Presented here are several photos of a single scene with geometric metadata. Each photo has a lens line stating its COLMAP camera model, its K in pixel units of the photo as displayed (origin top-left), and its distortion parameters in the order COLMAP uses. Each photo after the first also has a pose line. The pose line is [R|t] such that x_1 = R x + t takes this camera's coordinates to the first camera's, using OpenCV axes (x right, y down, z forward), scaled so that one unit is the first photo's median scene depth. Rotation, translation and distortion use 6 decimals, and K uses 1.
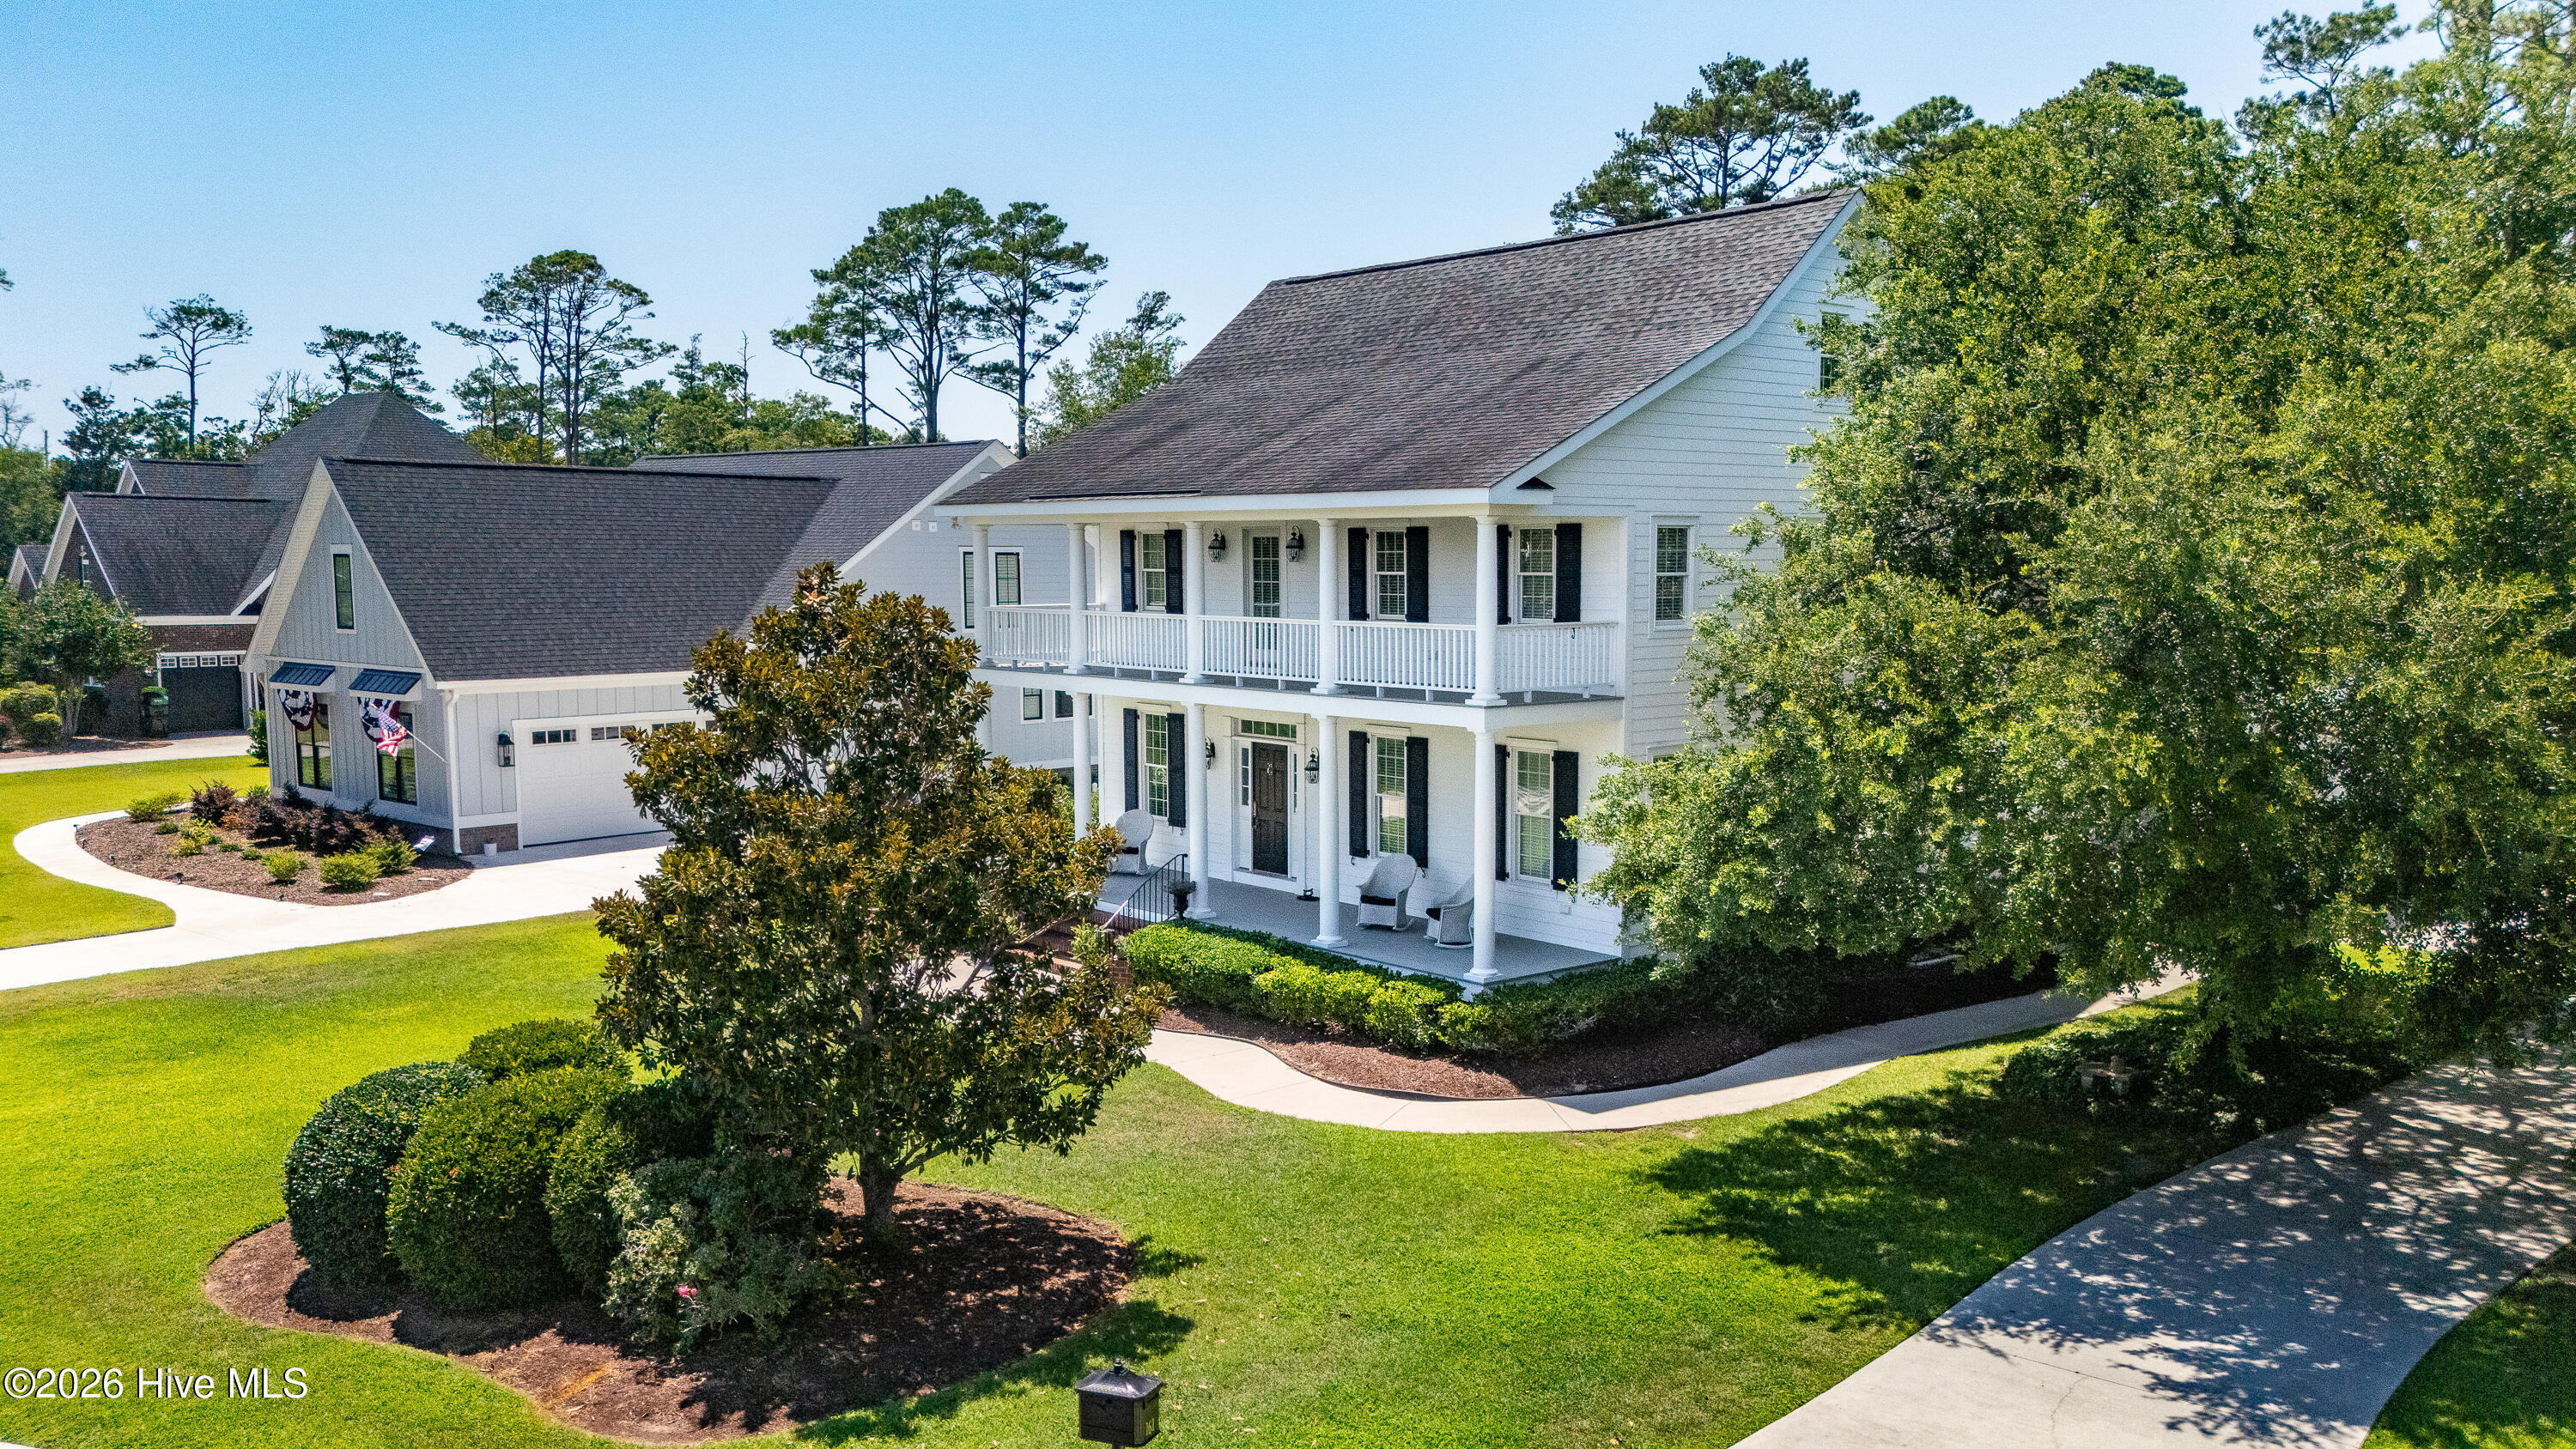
lens RADIAL K [[2035.4, 0, 1381.9], [0, 2035.4, 779.4], [0, 0, 1]] dist [0.075889, -0.036328]
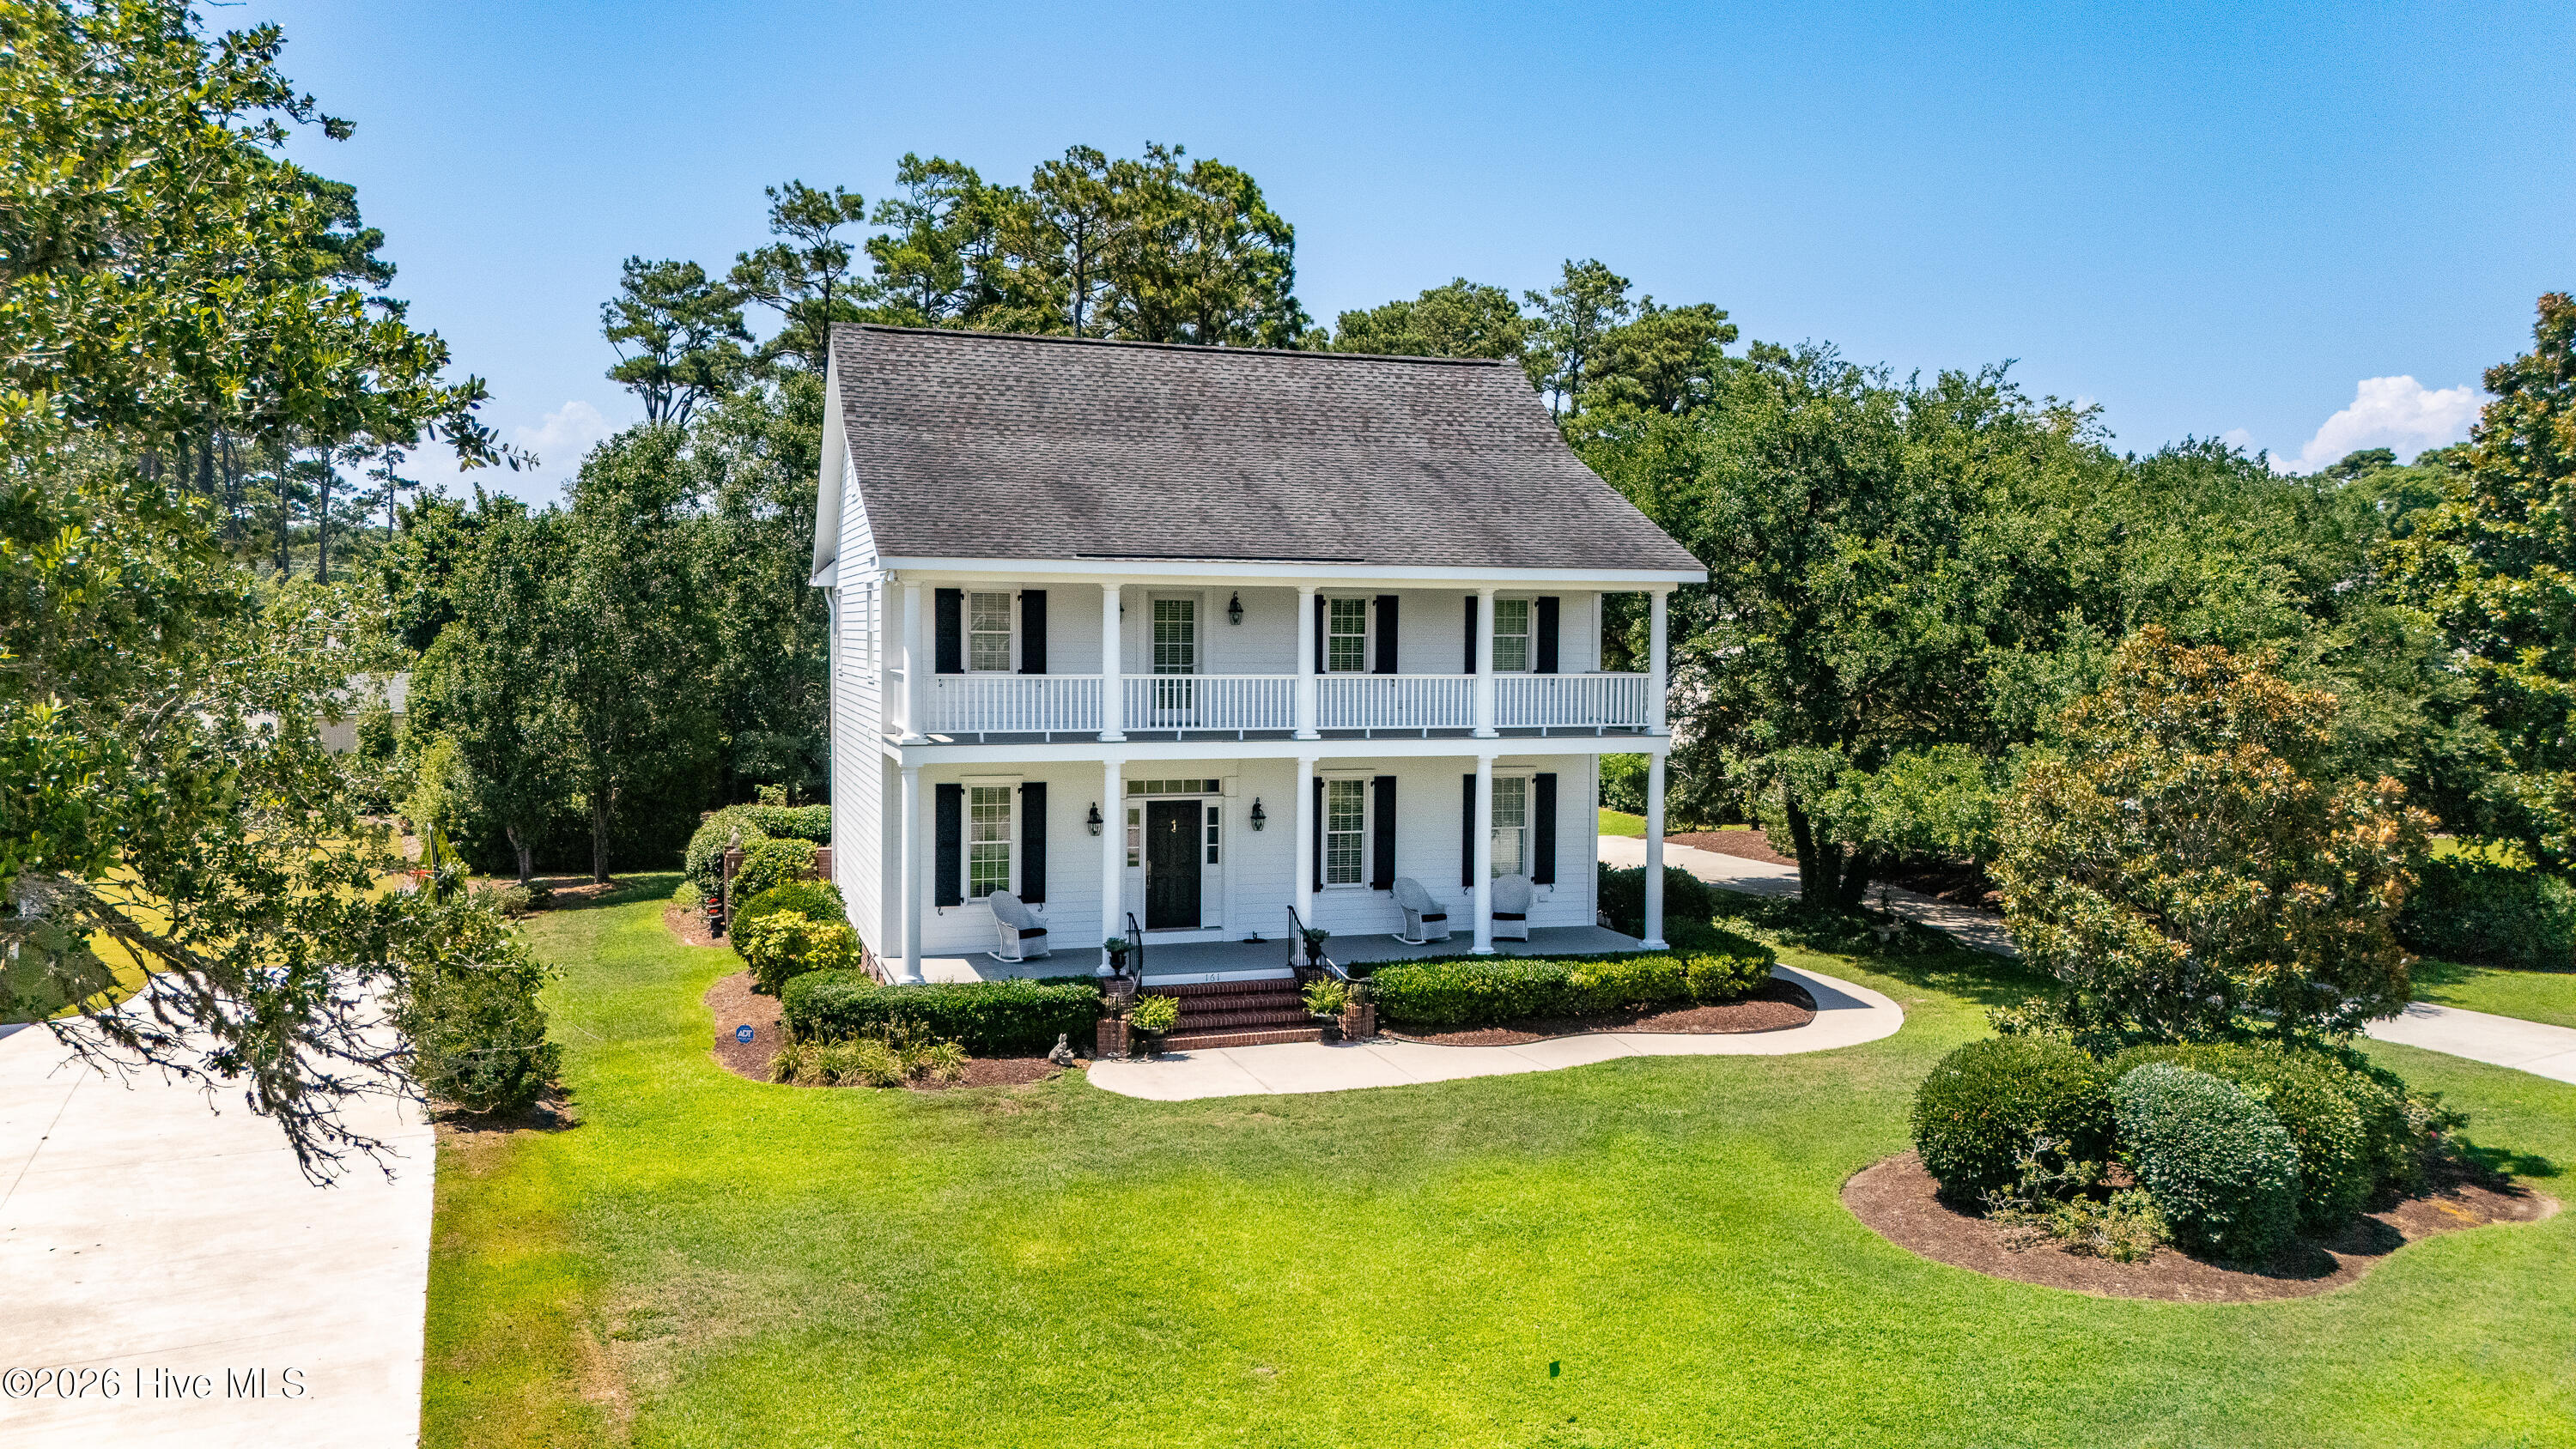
lens RADIAL K [[1901.2, 0, 1279.2], [0, 1901.2, 739.5], [0, 0, 1]] dist [0.073080, -0.067745]
pose [[0.406919, -0.047309, 0.912239, -0.997706], [0.093014, 0.995613, 0.010143, -0.058801], [-0.908717, 0.080723, 0.409534, 0.619189]]
